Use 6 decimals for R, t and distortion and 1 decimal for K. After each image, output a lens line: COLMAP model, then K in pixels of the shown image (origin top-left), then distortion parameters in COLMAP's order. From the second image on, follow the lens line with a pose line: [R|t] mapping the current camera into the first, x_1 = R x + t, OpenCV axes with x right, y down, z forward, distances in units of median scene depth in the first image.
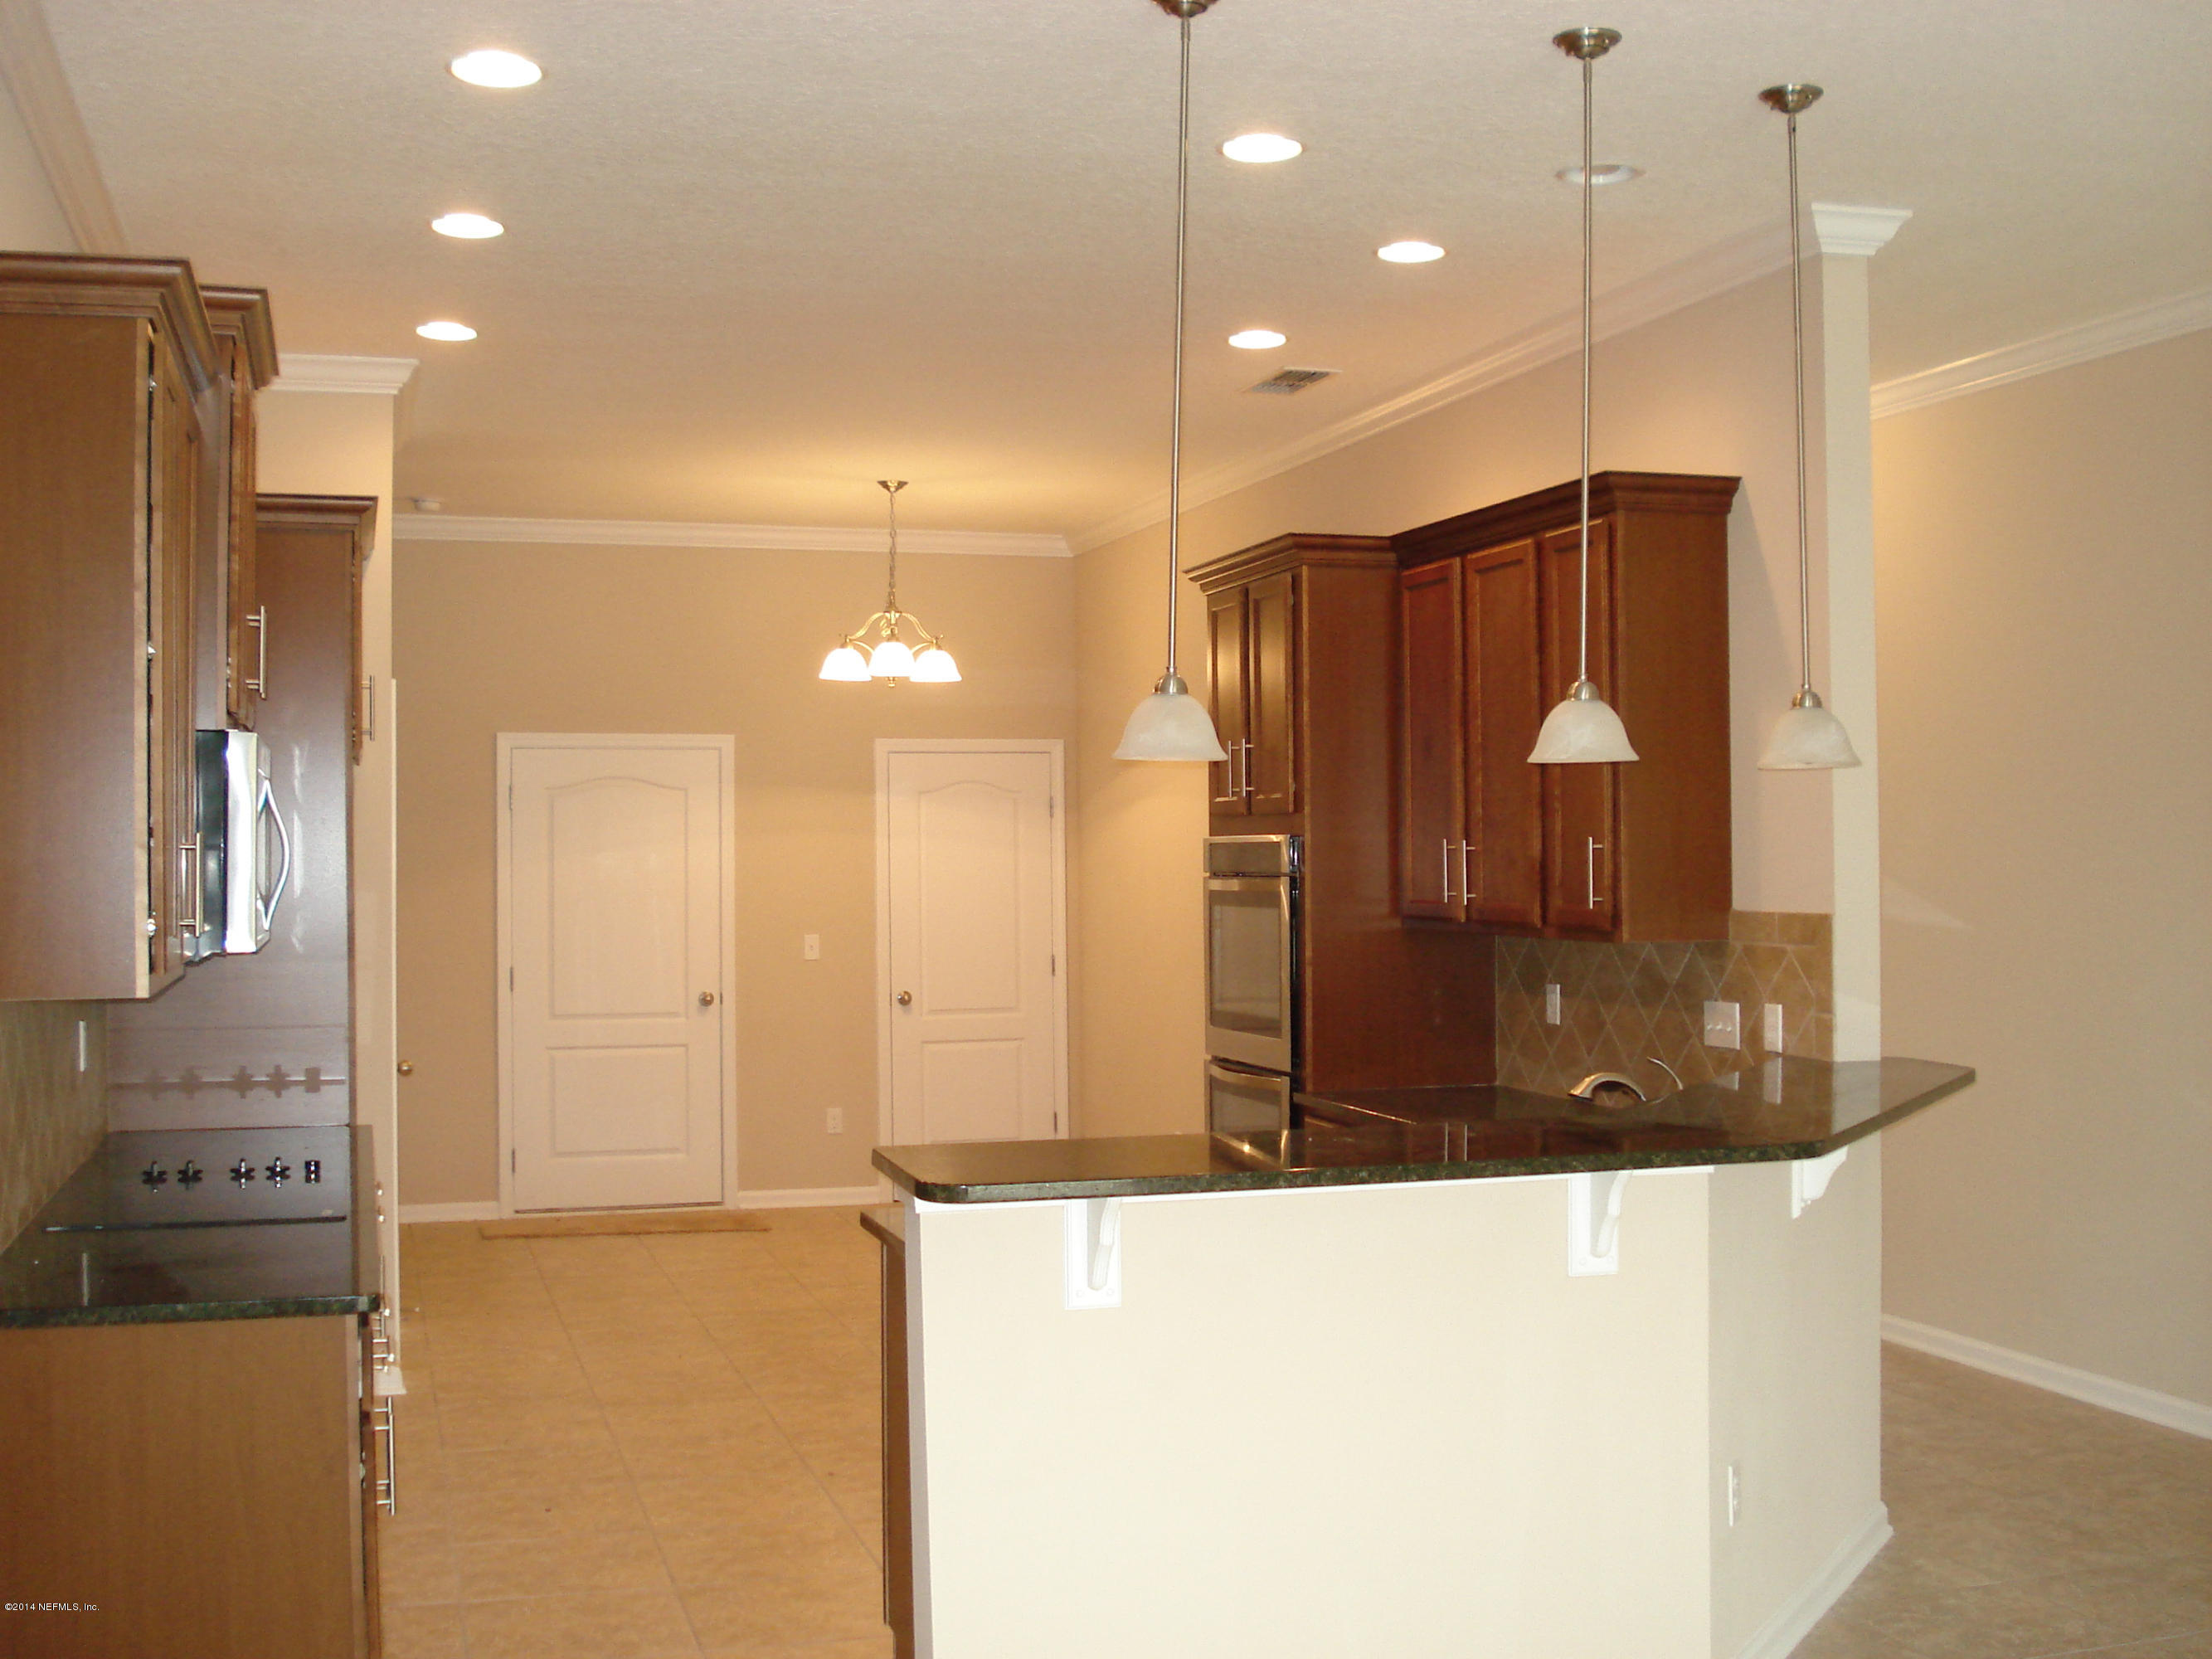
lens RADIAL K [[2521.4, 0, 1106.8], [0, 2521.4, 831.8], [0, 0, 1]] dist [-0.089689, 0.000000]
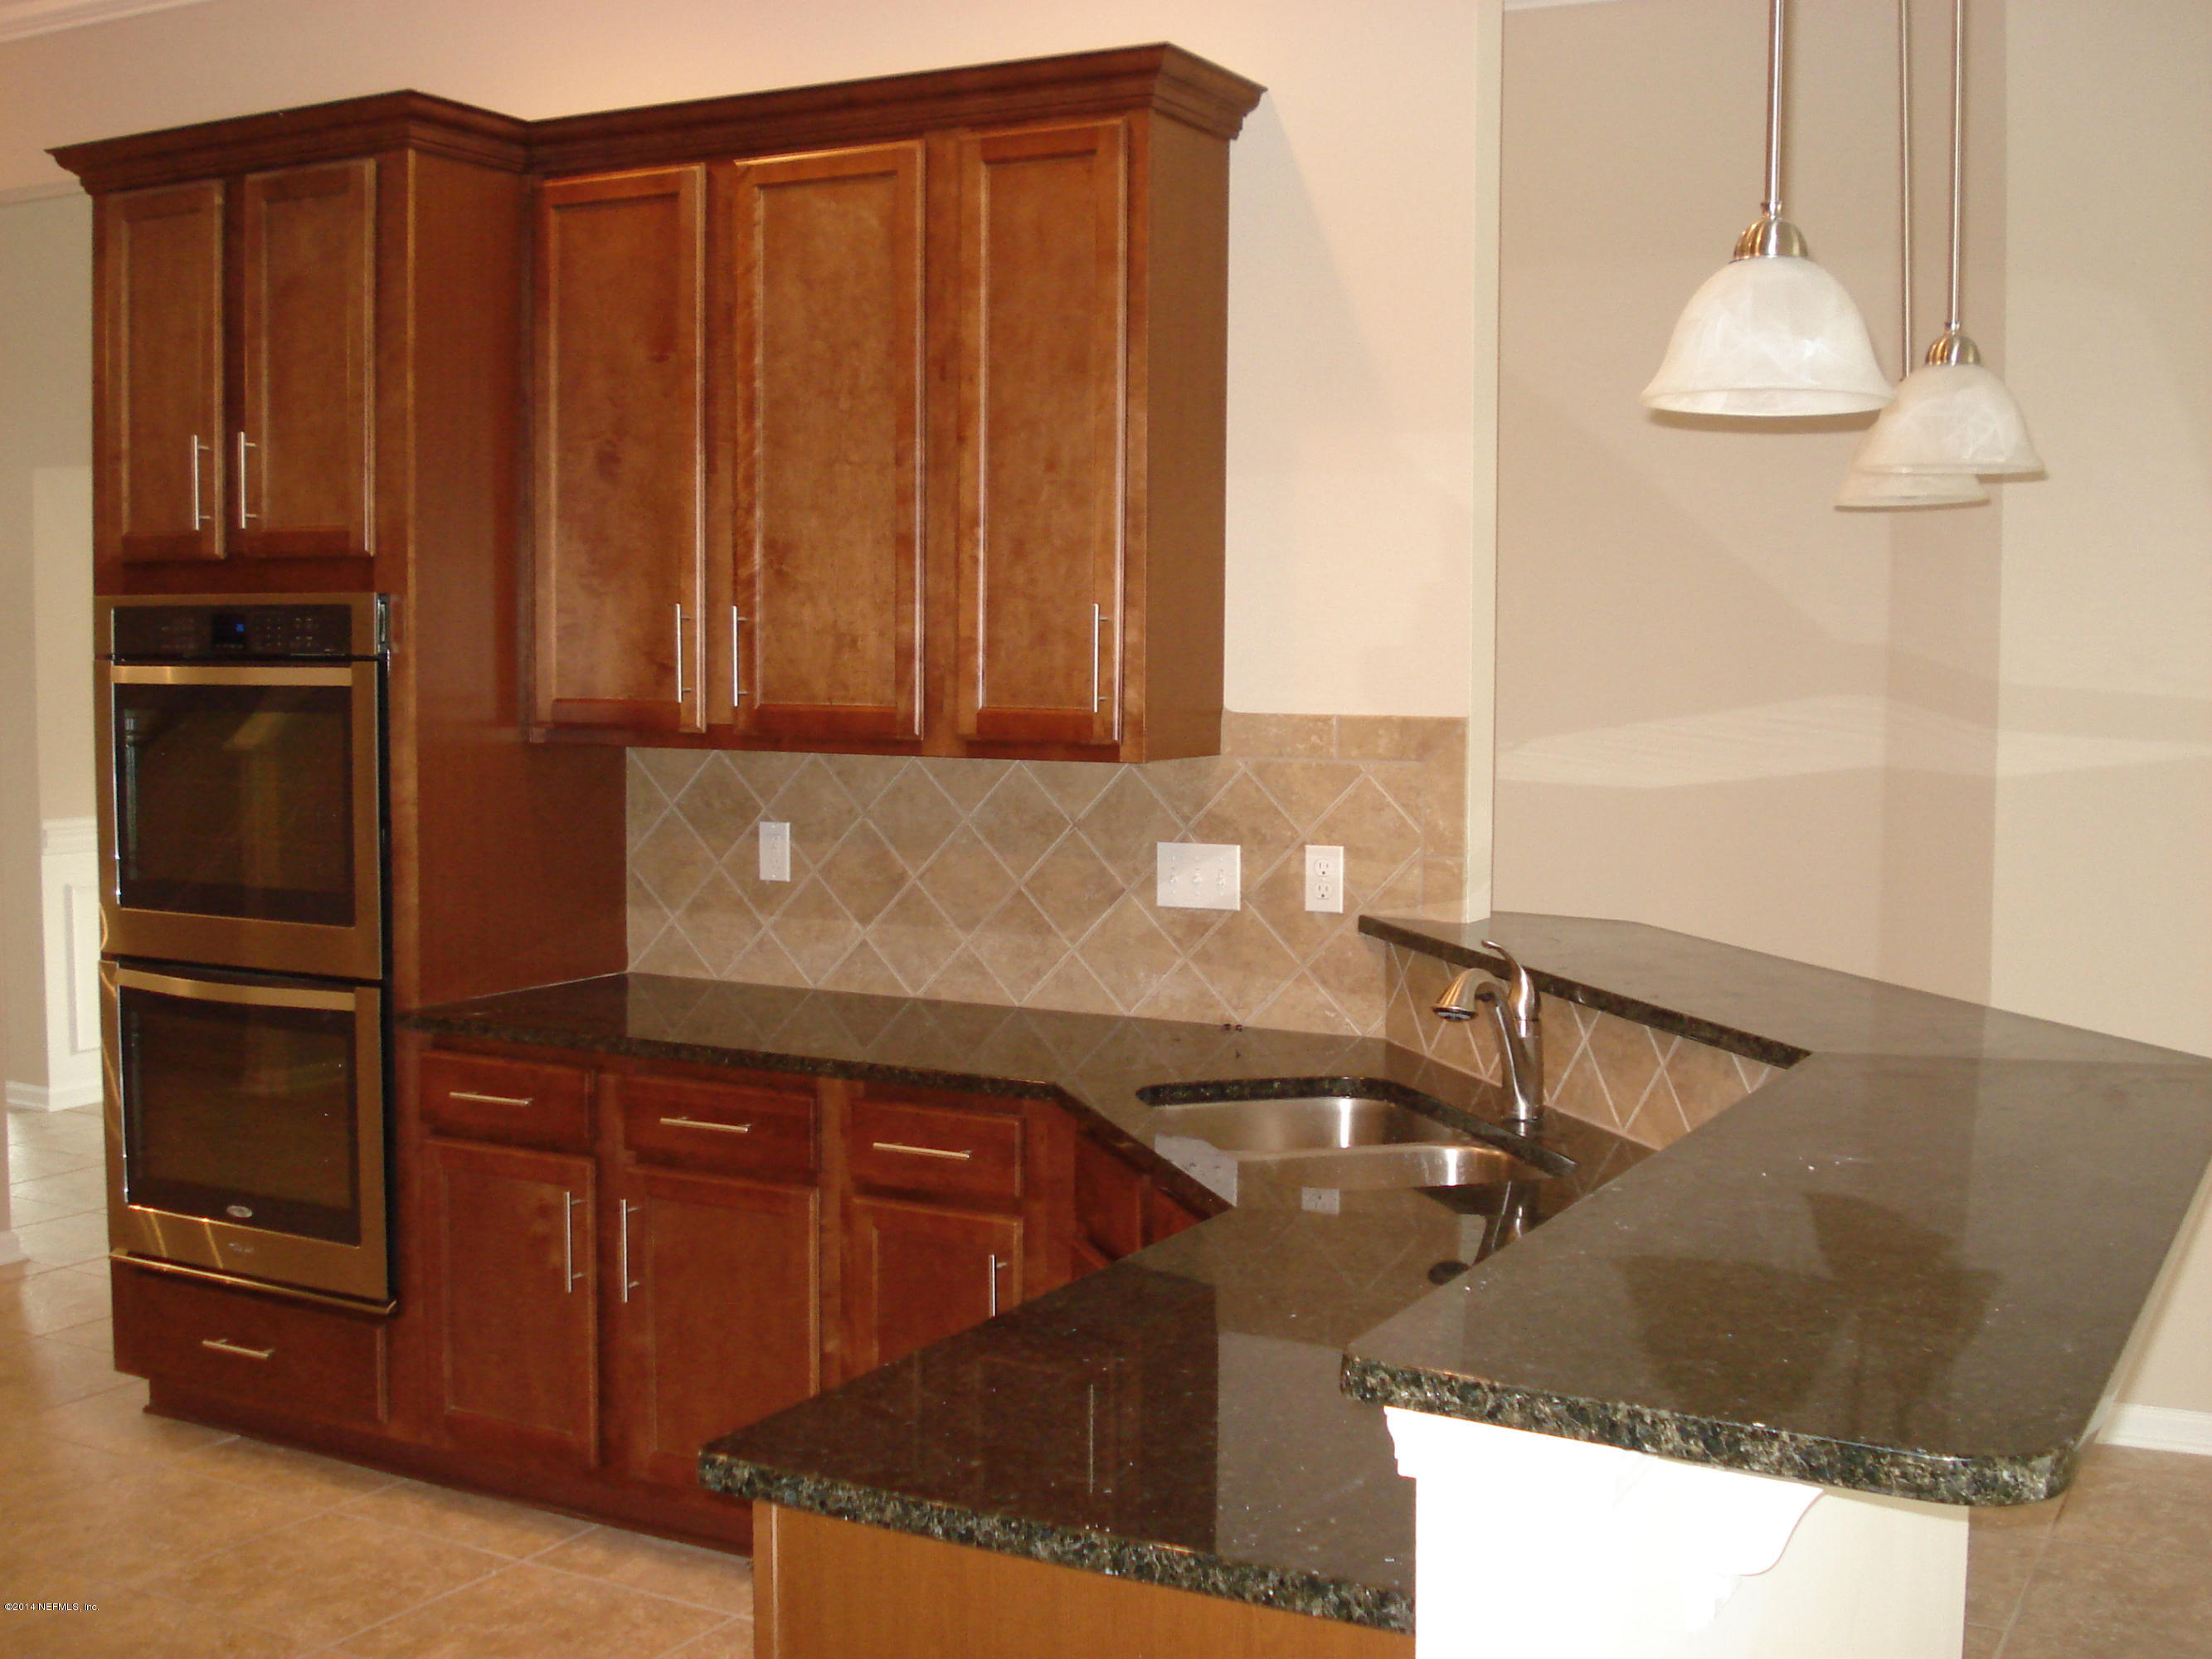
lens RADIAL K [[2521.4, 0, 1107.3], [0, 2521.4, 826.0], [0, 0, 1]] dist [-0.089689, 0.000000]
pose [[0.711220, -0.044288, 0.701573, -0.245232], [-0.016432, 0.996693, 0.079577, 0.006611], [-0.702777, -0.068125, 0.708141, 0.477430]]
